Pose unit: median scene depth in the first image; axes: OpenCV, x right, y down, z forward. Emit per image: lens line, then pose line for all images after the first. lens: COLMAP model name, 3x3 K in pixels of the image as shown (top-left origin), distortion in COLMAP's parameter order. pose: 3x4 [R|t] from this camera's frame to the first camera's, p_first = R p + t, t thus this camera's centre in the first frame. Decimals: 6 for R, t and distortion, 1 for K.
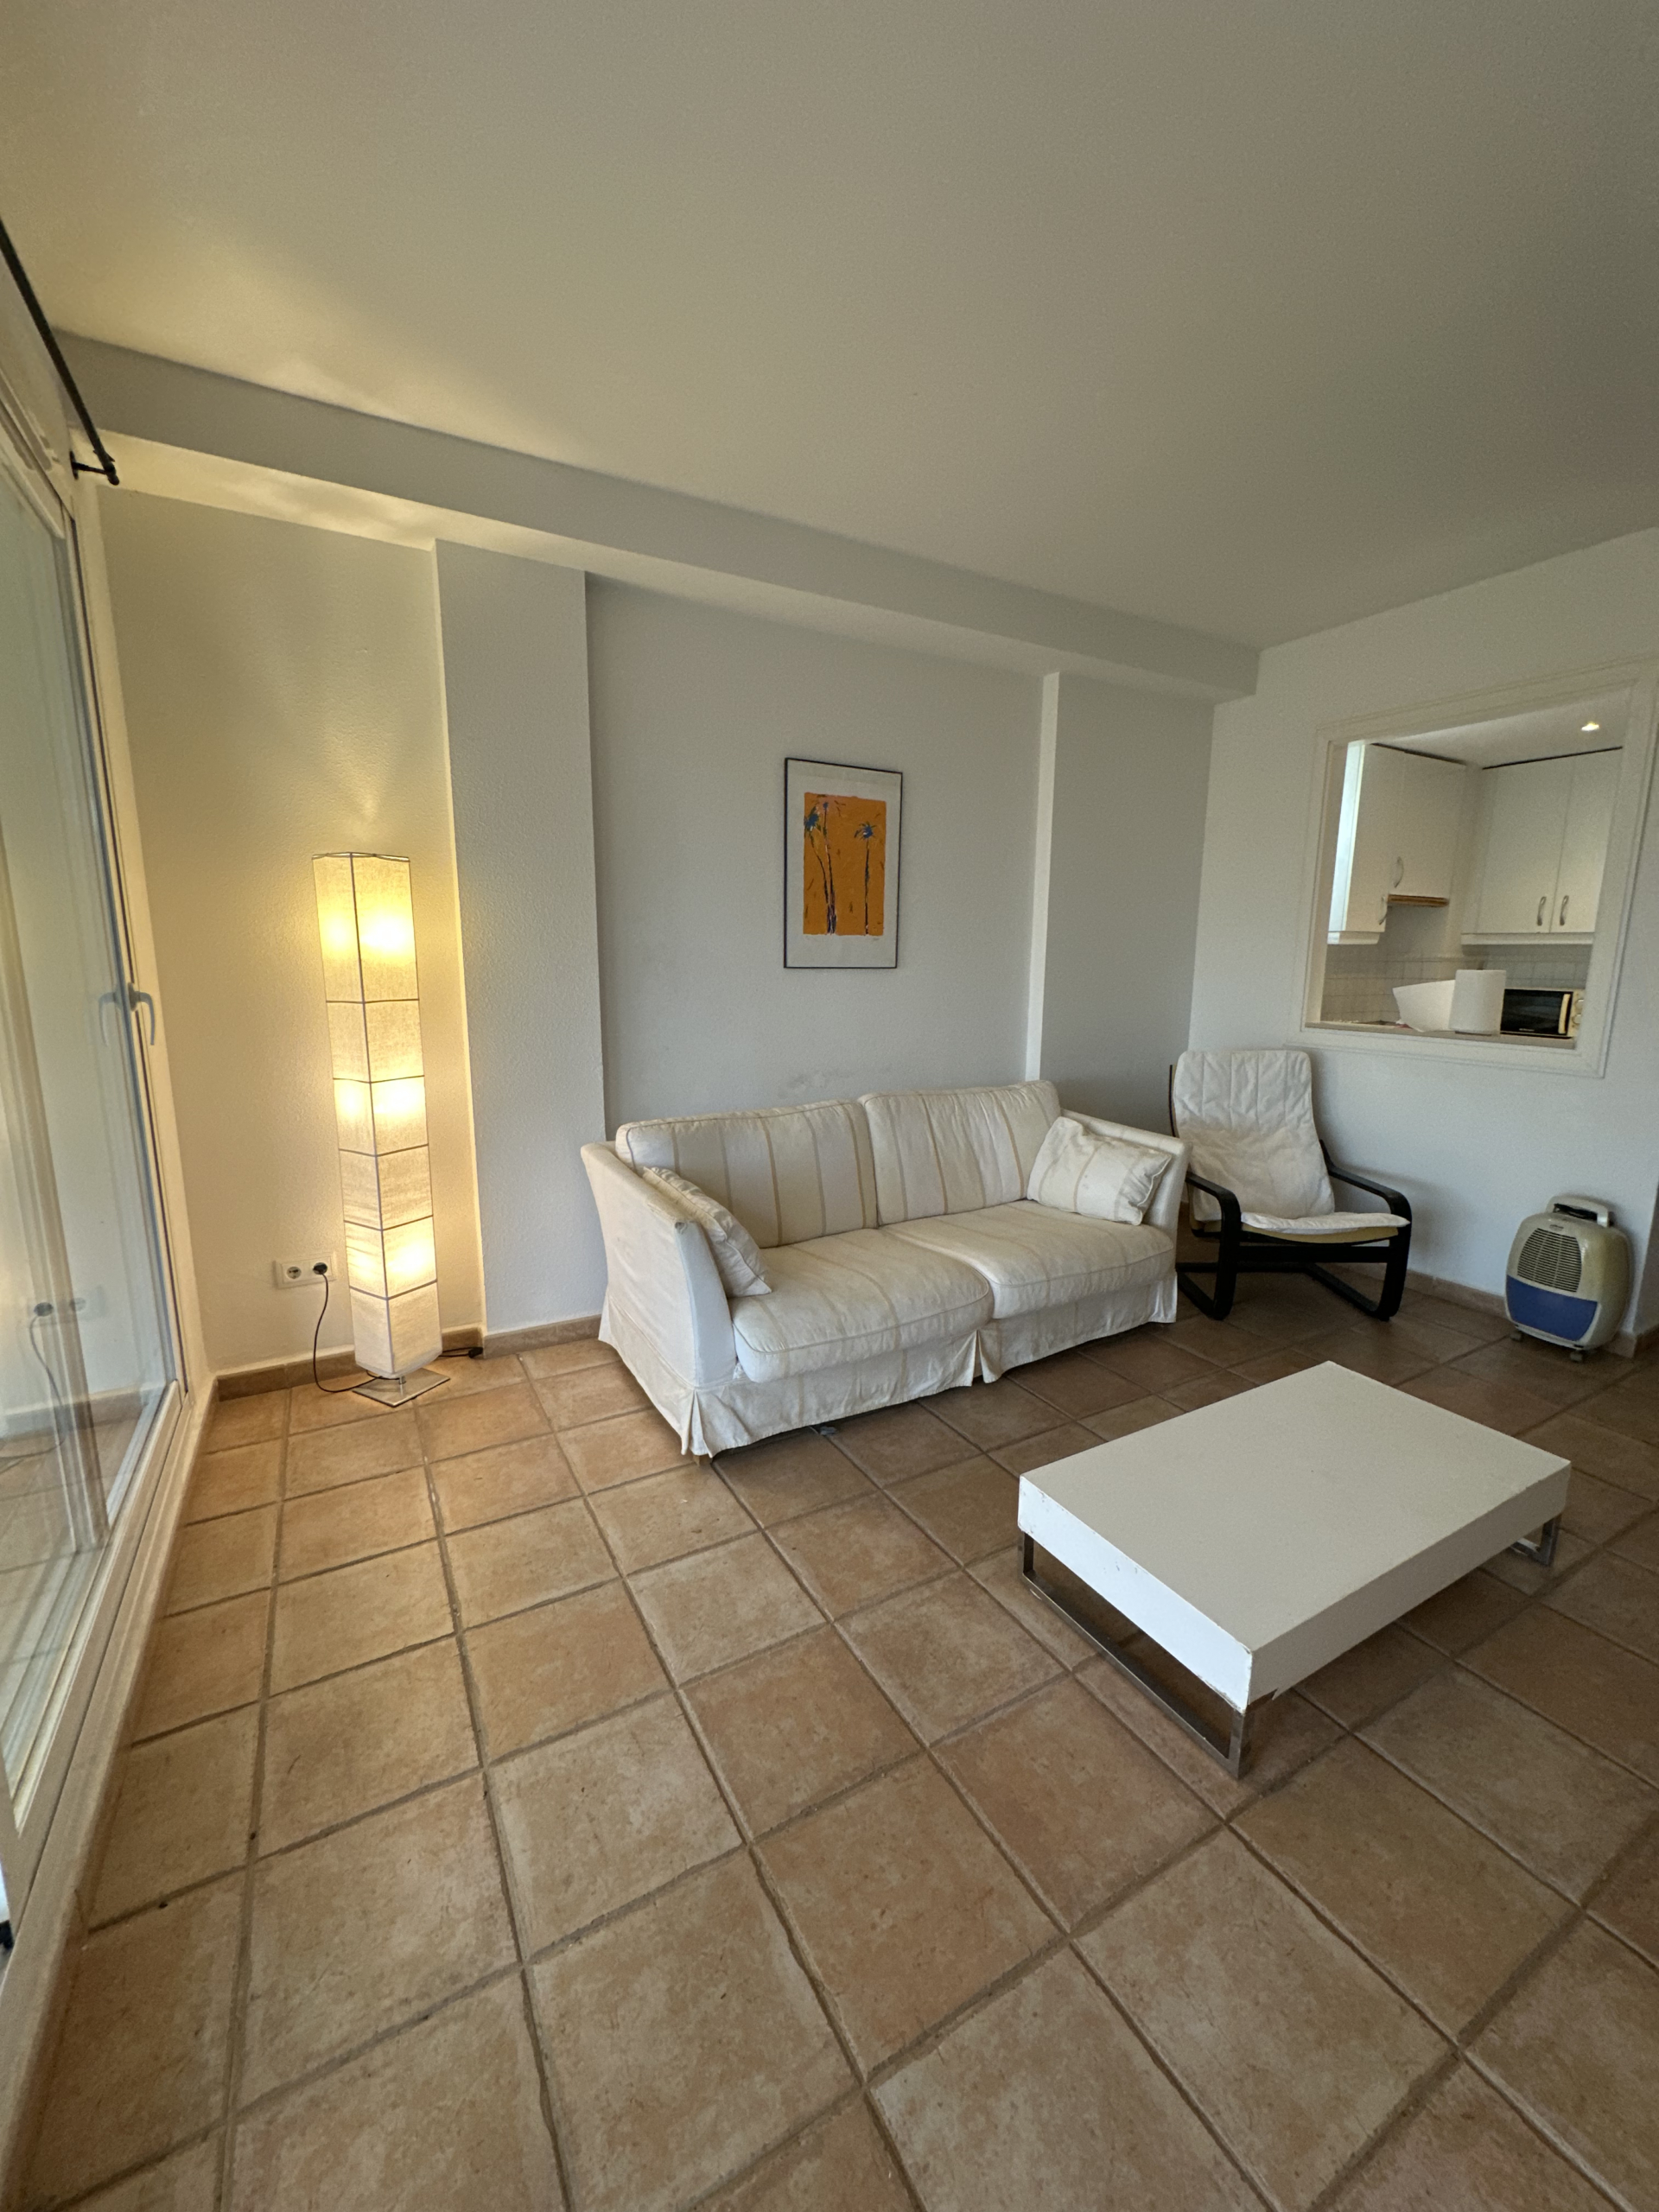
lens RADIAL K [[885.4, 0, 827.3], [0, 885.4, 1110.4], [0, 0, 1]] dist [-0.003850, 0.000997]
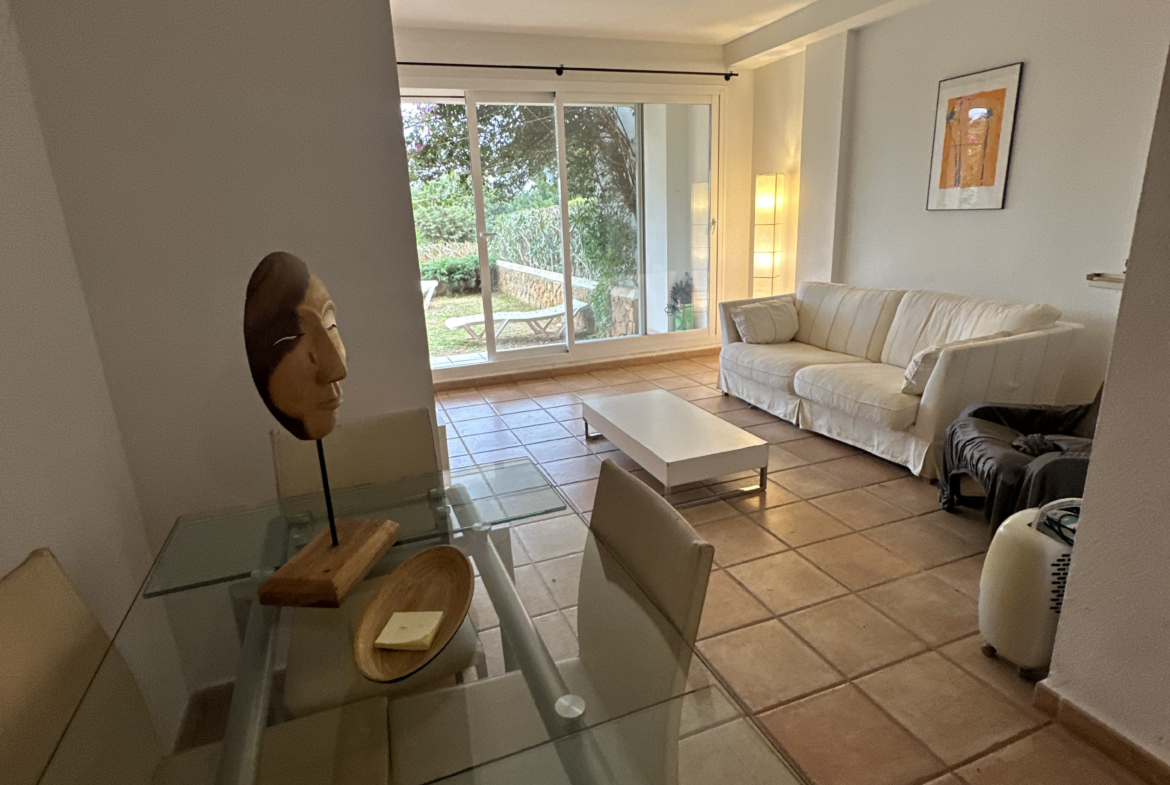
lens RADIAL K [[624.4, 0, 584.1], [0, 624.4, 392.7], [0, 0, 1]] dist [-0.002117, -0.000777]
pose [[-0.145702, 0.274611, -0.950452, 1.462053], [-0.136608, 0.945917, 0.294242, -0.105332], [0.979852, 0.172711, -0.100308, 0.614196]]
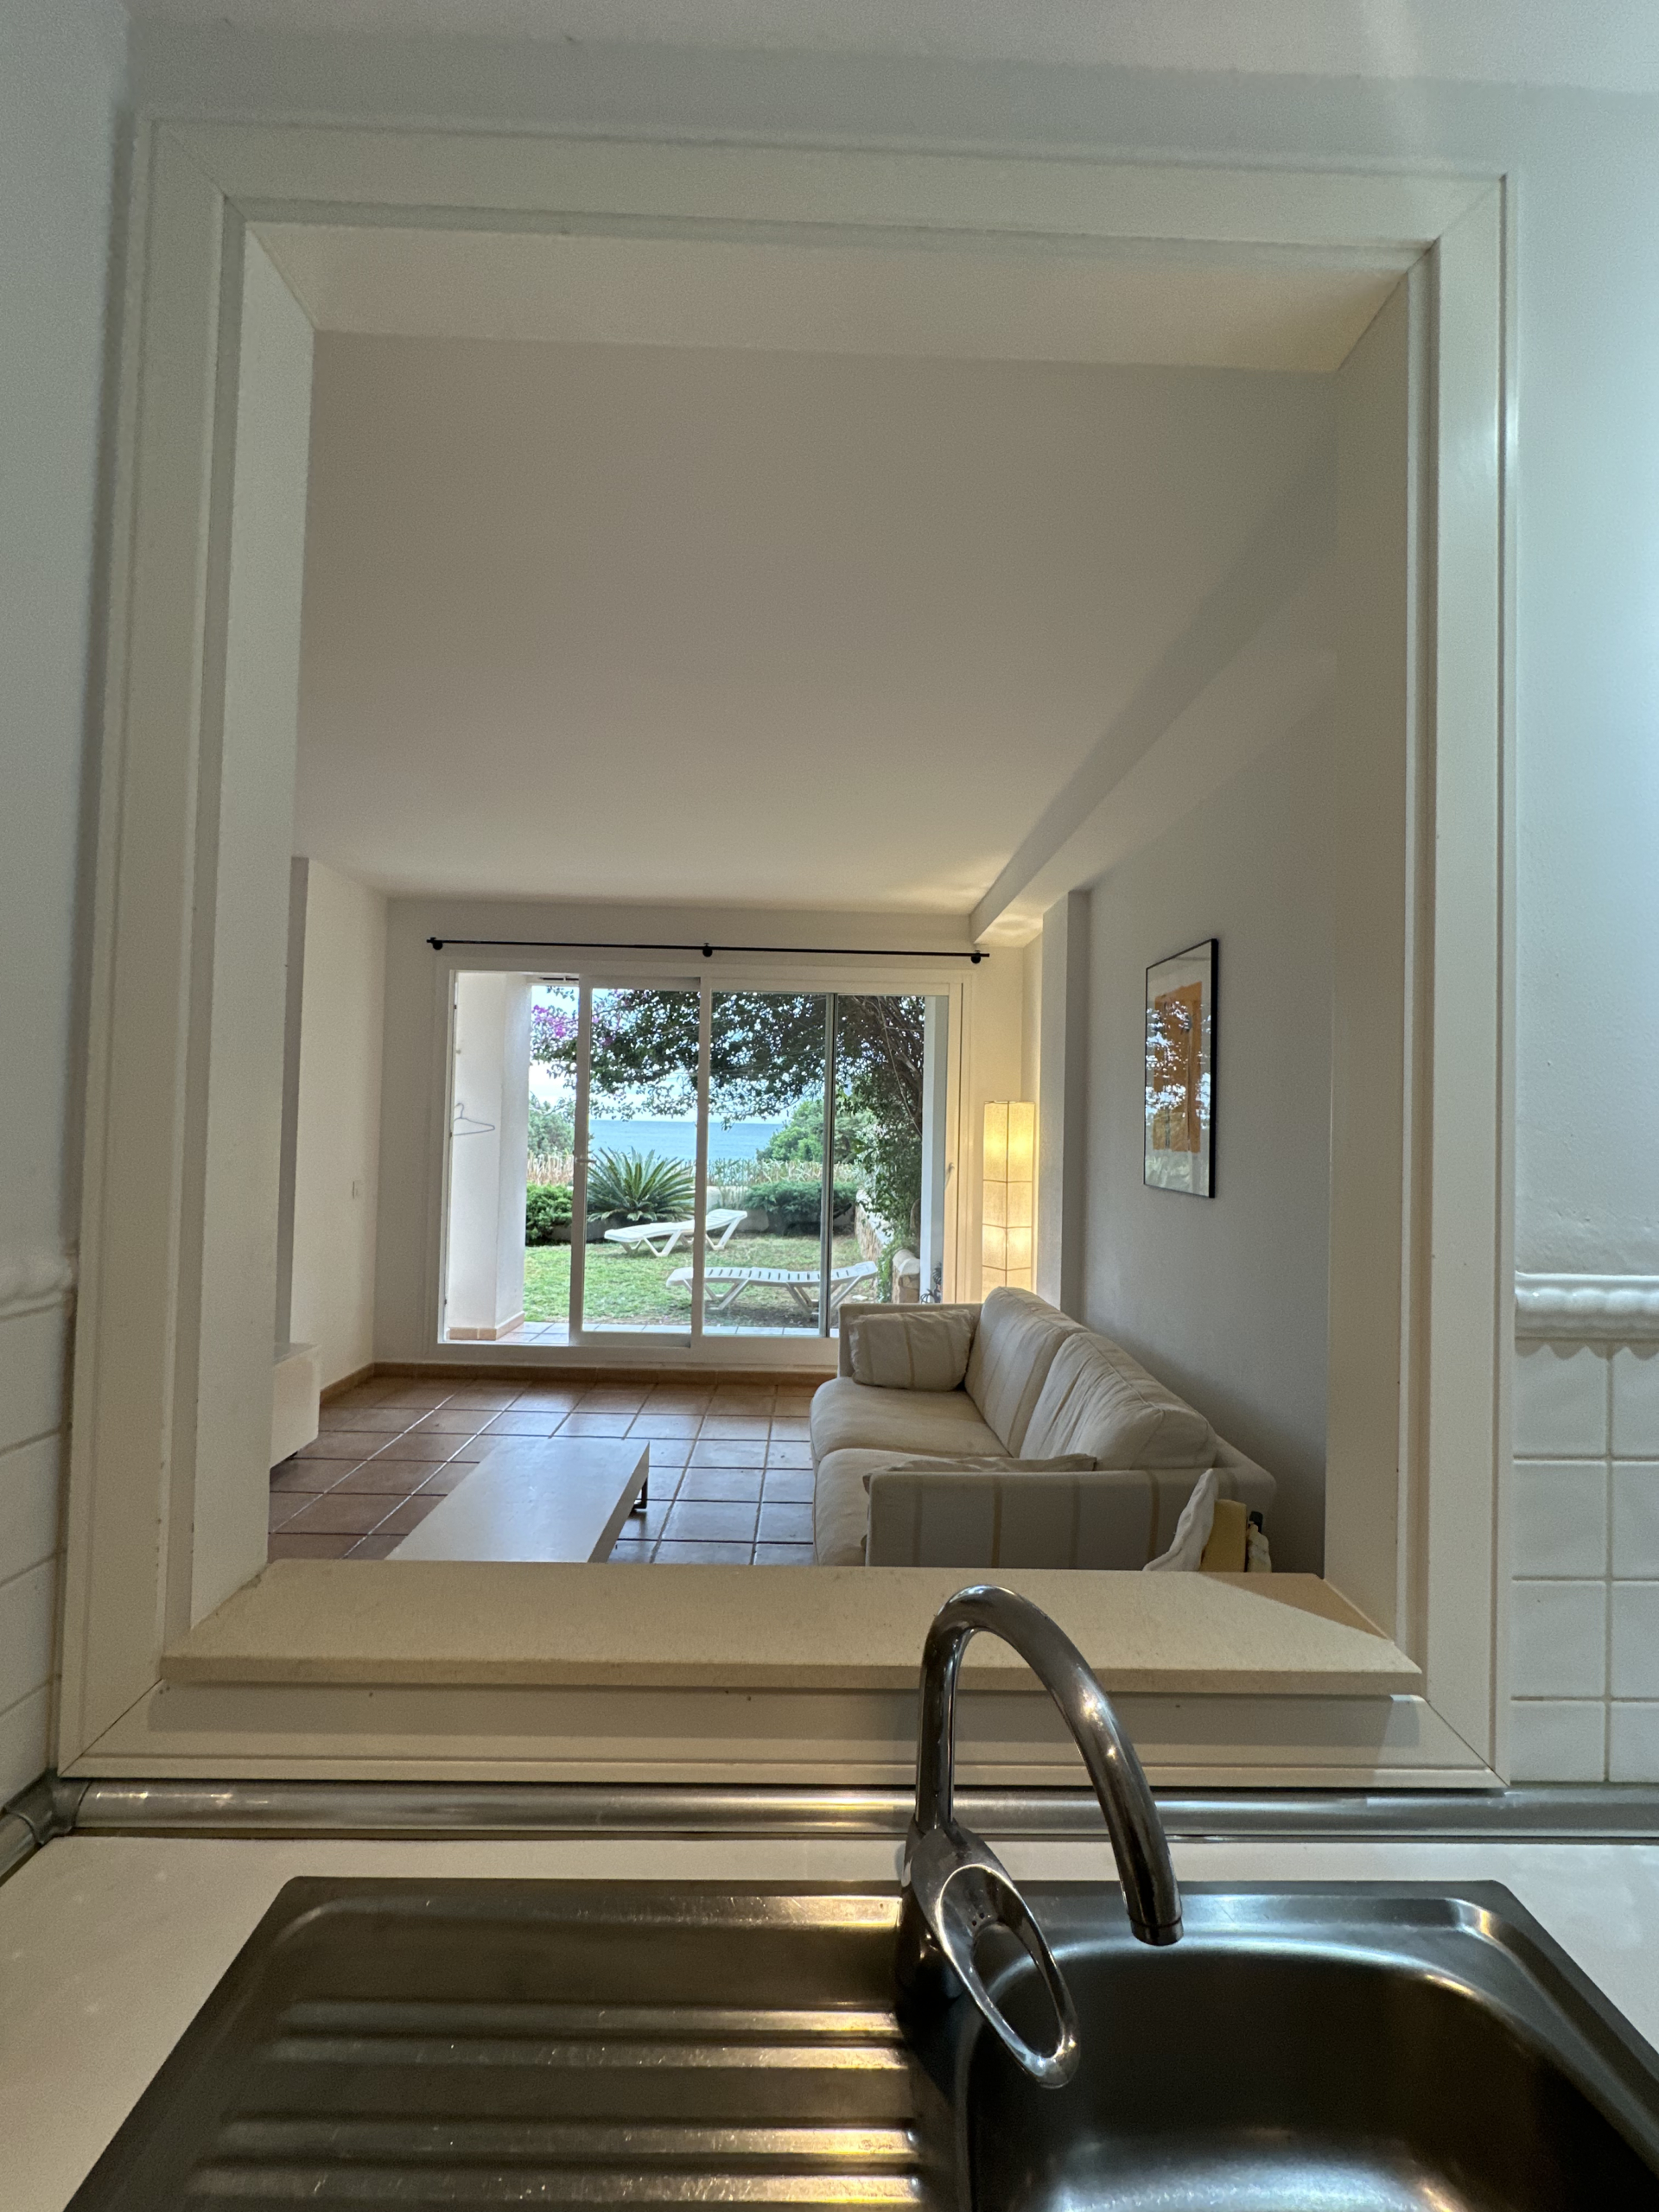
lens RADIAL K [[885.4, 0, 827.8], [0, 885.4, 1106.4], [0, 0, 1]] dist [-0.003850, 0.000997]
pose [[-0.470769, -0.033227, -0.881631, 1.051033], [-0.184608, 0.980879, 0.061608, -0.270731], [0.862726, 0.191759, -0.467902, 1.291736]]
